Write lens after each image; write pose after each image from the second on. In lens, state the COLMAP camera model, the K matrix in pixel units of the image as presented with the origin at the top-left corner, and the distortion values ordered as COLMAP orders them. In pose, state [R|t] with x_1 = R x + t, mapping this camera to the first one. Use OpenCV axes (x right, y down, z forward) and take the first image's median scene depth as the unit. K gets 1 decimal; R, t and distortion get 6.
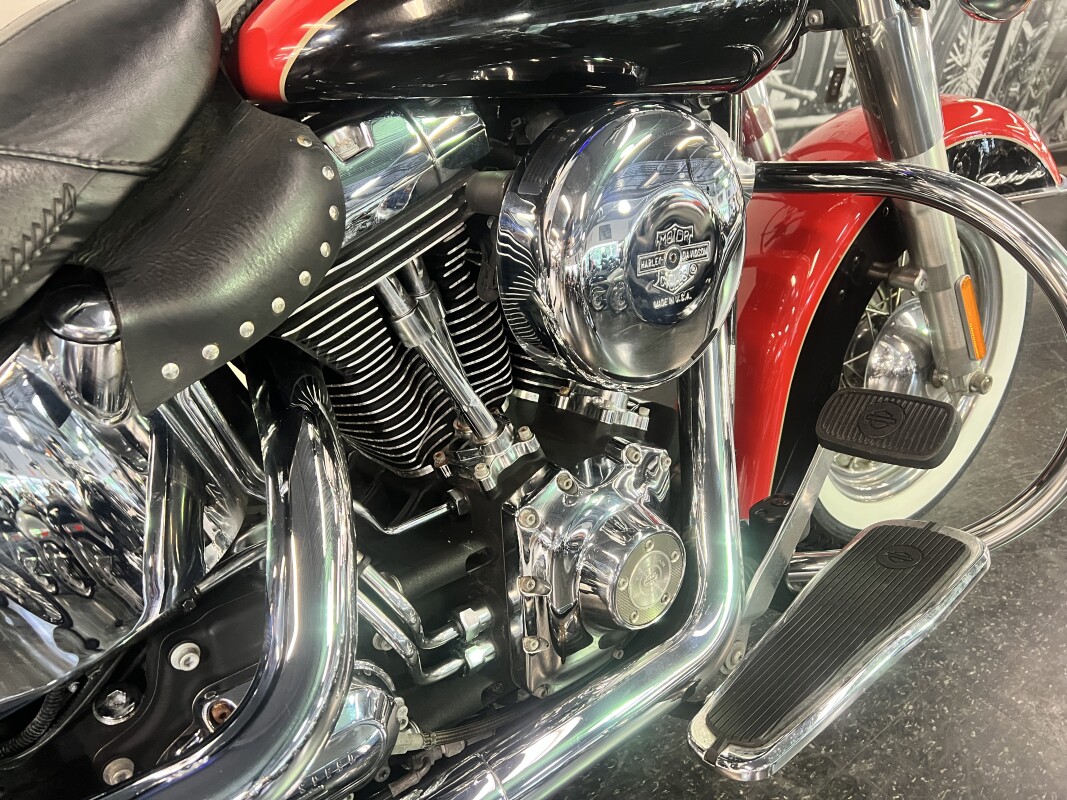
lens RADIAL K [[852.8, 0, 533.5], [0, 852.8, 400.0], [0, 0, 1]] dist [0.042802, -0.010536]
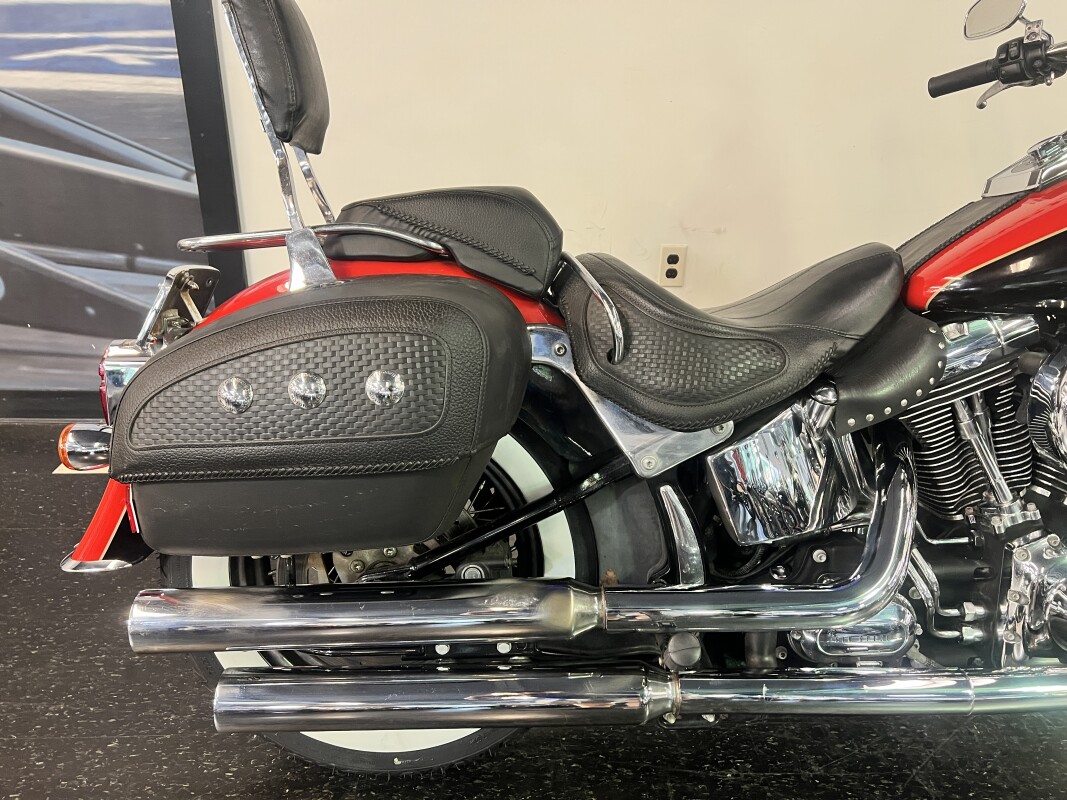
lens RADIAL K [[852.8, 0, 533.5], [0, 852.8, 400.0], [0, 0, 1]] dist [0.042802, -0.010536]
pose [[0.807869, 0.166907, -0.565235, 0.139896], [-0.238882, 0.969481, -0.055149, 0.184179], [0.538780, 0.179577, 0.823085, -1.052381]]
